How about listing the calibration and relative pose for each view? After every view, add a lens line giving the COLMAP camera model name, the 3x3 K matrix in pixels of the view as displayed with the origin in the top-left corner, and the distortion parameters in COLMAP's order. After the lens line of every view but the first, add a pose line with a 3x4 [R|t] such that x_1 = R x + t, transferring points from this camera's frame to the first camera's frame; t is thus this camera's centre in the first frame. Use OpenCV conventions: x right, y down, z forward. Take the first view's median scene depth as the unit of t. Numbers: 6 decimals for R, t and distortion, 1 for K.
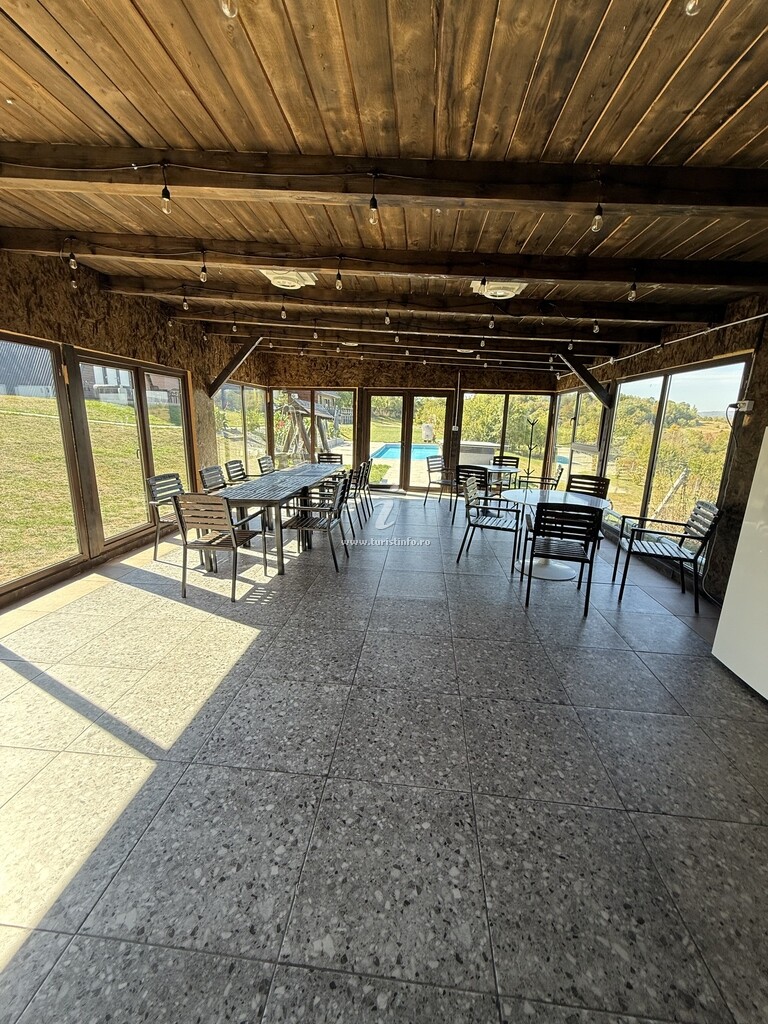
lens RADIAL K [[408.0, 0, 381.8], [0, 408.0, 511.9], [0, 0, 1]] dist [0.001408, 0.000193]
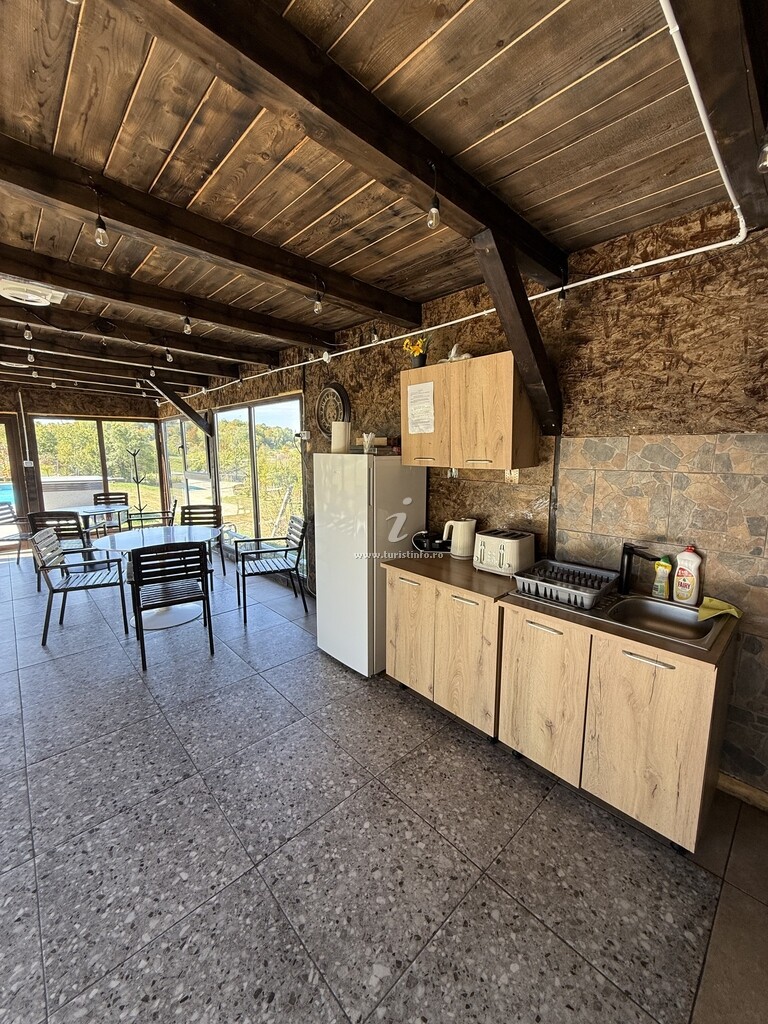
lens RADIAL K [[408.0, 0, 383.2], [0, 408.0, 513.3], [0, 0, 1]] dist [0.001408, 0.000193]
pose [[0.664990, -0.151184, 0.731390, 0.108288], [0.191468, 0.981079, 0.028711, -0.018724], [-0.721892, 0.120945, 0.681355, 0.020826]]
